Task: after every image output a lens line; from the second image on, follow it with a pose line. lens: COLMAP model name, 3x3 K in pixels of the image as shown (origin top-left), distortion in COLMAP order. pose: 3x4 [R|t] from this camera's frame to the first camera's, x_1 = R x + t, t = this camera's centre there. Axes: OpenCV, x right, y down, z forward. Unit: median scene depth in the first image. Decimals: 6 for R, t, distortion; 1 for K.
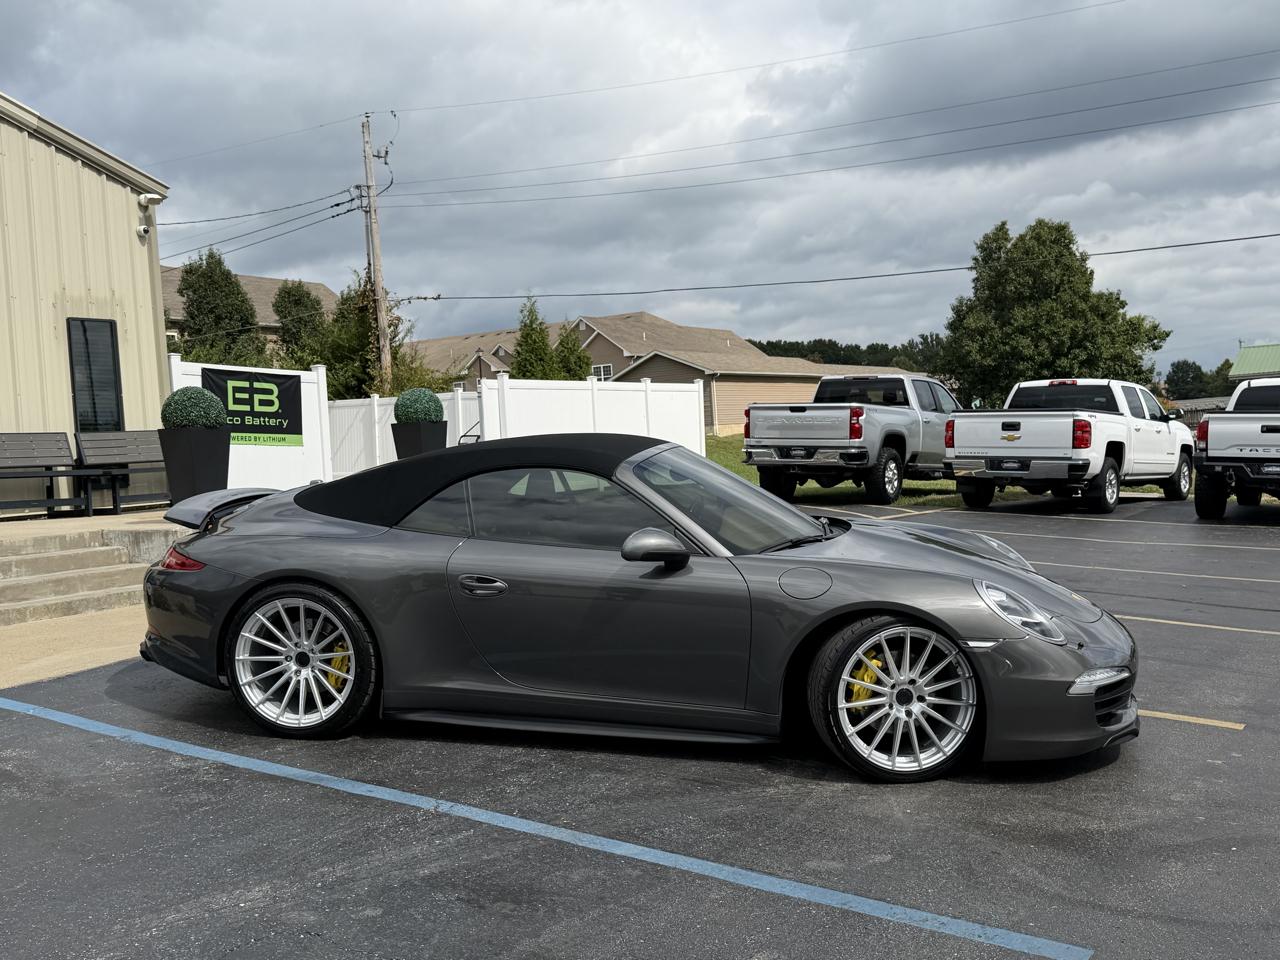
lens RADIAL K [[1284.1, 0, 626.1], [0, 1284.1, 465.2], [0, 0, 1]] dist [0.204510, -0.432195]
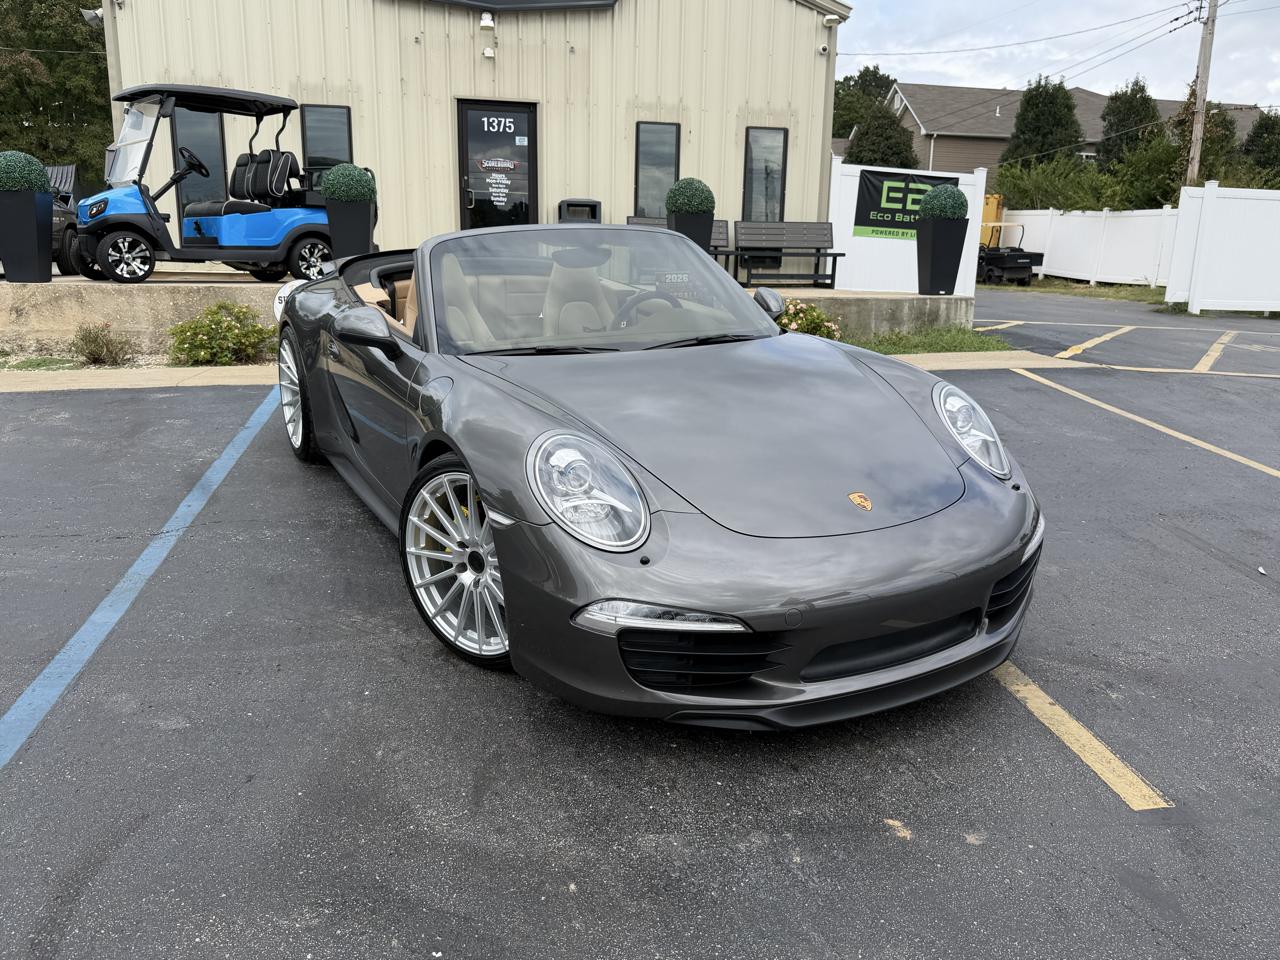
lens RADIAL K [[965.5, 0, 636.0], [0, 965.5, 483.0], [0, 0, 1]] dist [0.005816, -0.011774]
pose [[0.686335, 0.227823, -0.690681, 0.215606], [-0.069266, 0.965830, 0.249751, -0.004383], [0.723980, -0.123572, 0.678663, 0.227140]]
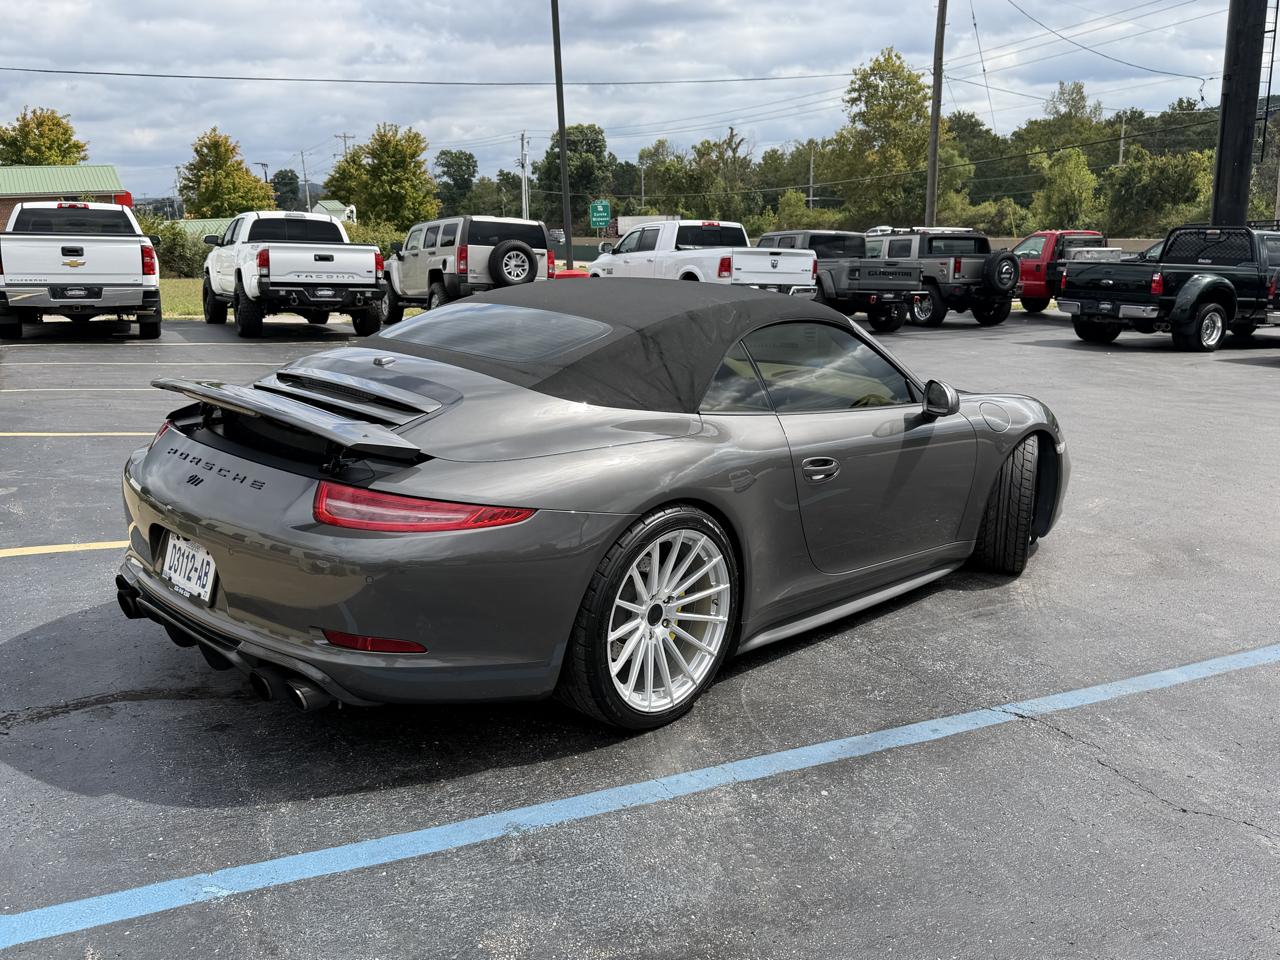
lens RADIAL K [[1097.5, 0, 640.0], [0, 1097.5, 480.0], [0, 0, 1]] dist [0.168404, -0.331553]
pose [[0.477146, -0.166949, 0.862821, -0.277526], [0.013173, 0.983039, 0.182925, -0.011303], [-0.878725, -0.075916, 0.471253, 0.272153]]
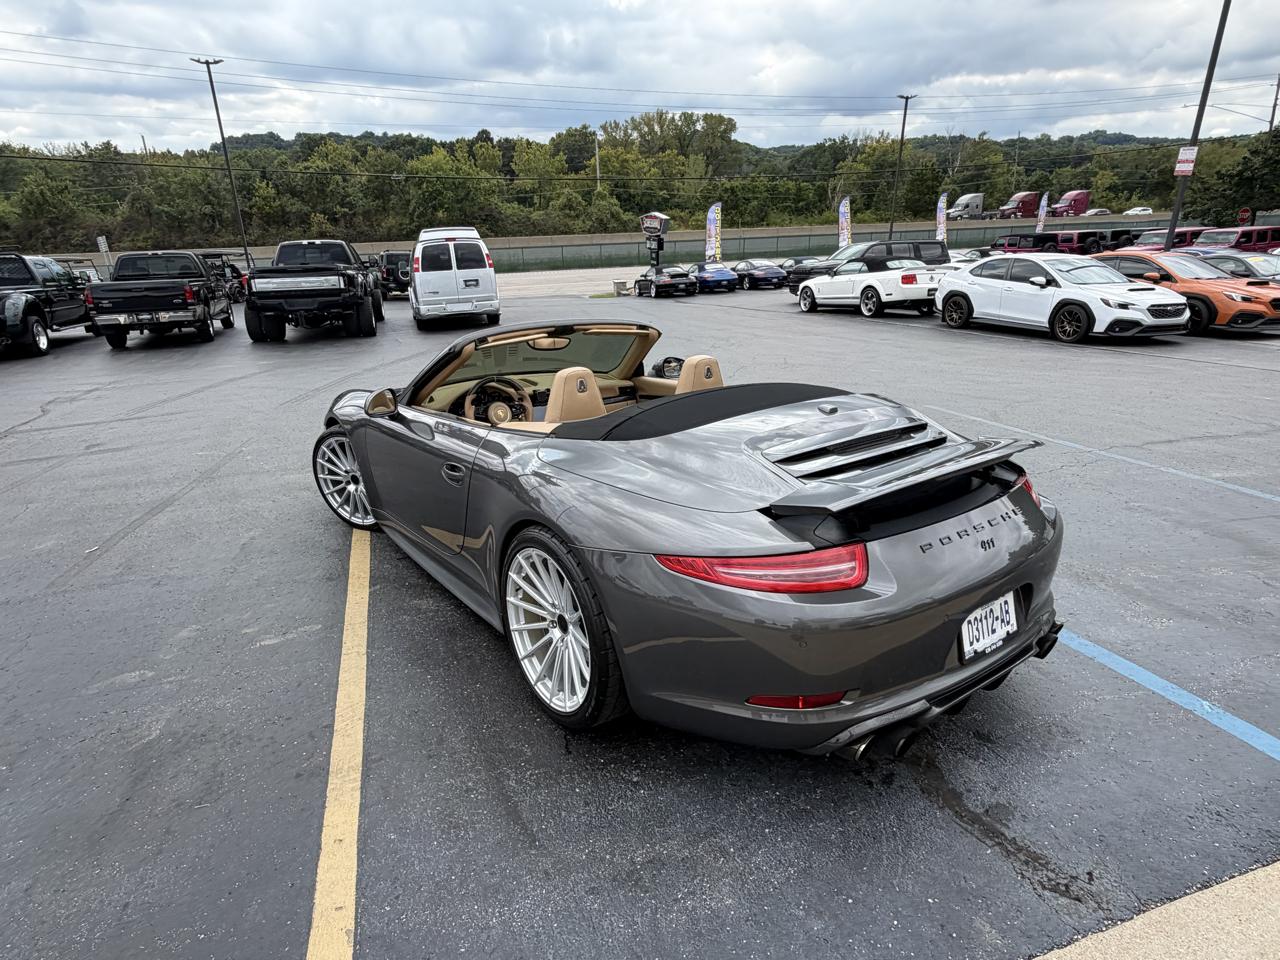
lens RADIAL K [[725.1, 0, 634.9], [0, 725.1, 480.2], [0, 0, 1]] dist [-0.001590, 0.000467]
pose [[-0.785142, -0.159935, 0.598309, -0.166562], [0.067127, 0.938411, 0.338937, -0.037542], [-0.615668, 0.306276, -0.726050, 0.579957]]
